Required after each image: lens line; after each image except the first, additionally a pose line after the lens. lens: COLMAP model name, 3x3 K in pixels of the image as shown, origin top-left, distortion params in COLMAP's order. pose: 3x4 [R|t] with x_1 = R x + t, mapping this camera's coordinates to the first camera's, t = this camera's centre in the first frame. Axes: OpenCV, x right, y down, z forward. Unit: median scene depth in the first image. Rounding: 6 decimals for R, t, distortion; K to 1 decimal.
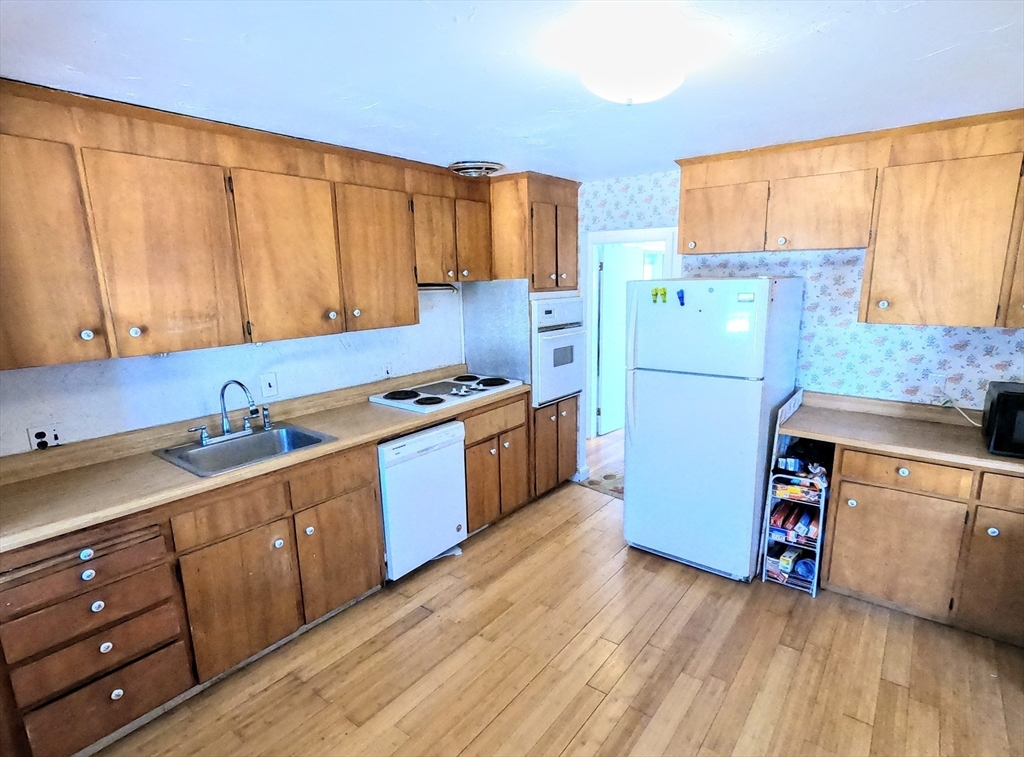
lens RADIAL K [[530.4, 0, 515.4], [0, 530.4, 396.4], [0, 0, 1]] dist [0.002276, 0.000493]
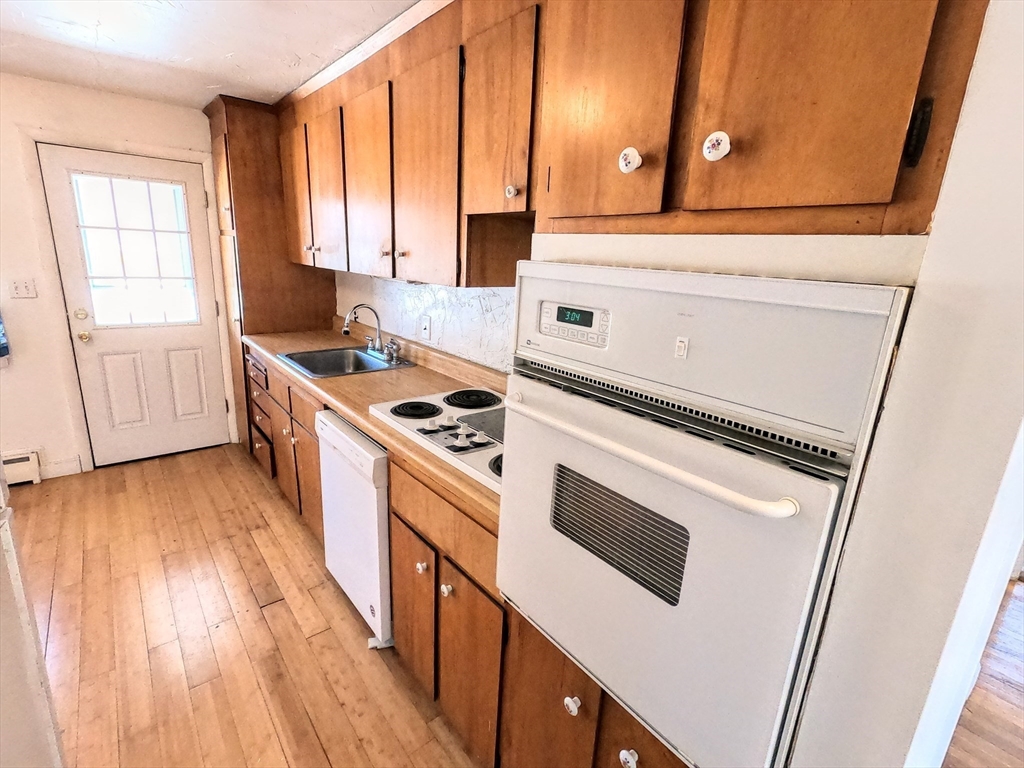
lens RADIAL K [[496.8, 0, 512.0], [0, 496.8, 384.0], [0, 0, 1]] dist [-0.004406, -0.000502]
pose [[-0.235244, 0.251659, -0.938791, 0.404025], [-0.264075, 0.913013, 0.310922, -0.267061], [0.935374, 0.321054, -0.148324, 1.399503]]
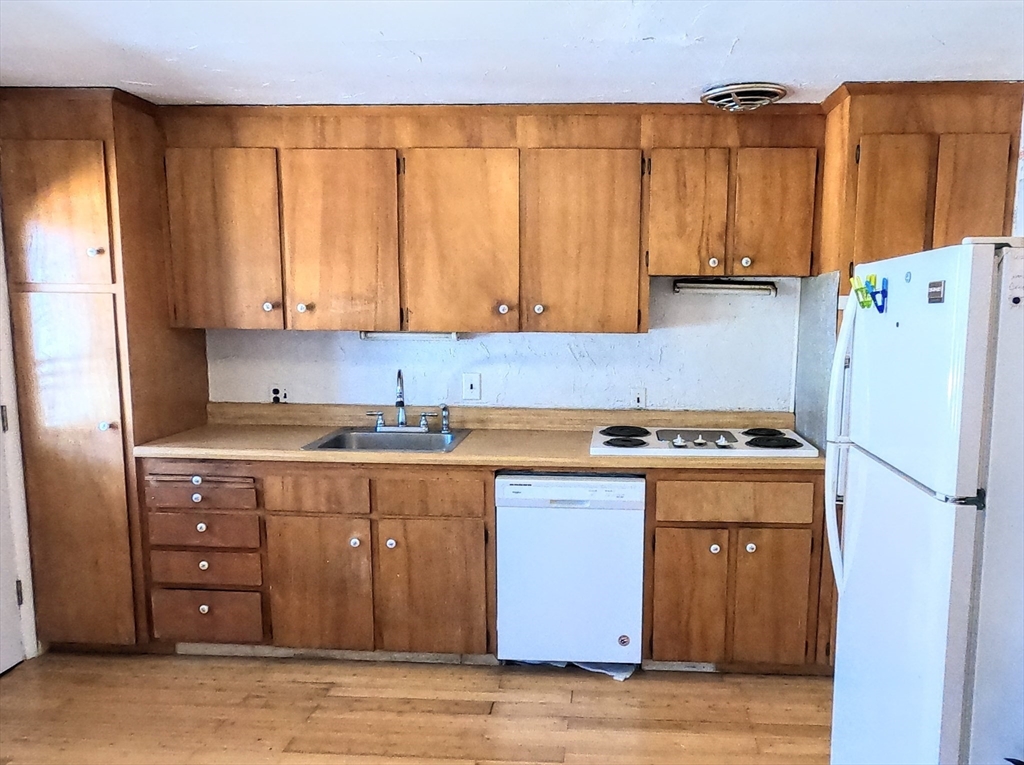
lens RADIAL K [[780.2, 0, 581.1], [0, 780.2, 415.8], [0, 0, 1]] dist [-0.000925, 0.002151]
pose [[0.568107, 0.144439, -0.810180, 0.738725], [-0.203768, 0.978510, 0.031564, -0.054769], [0.797329, 0.147158, 0.585330, 0.419696]]
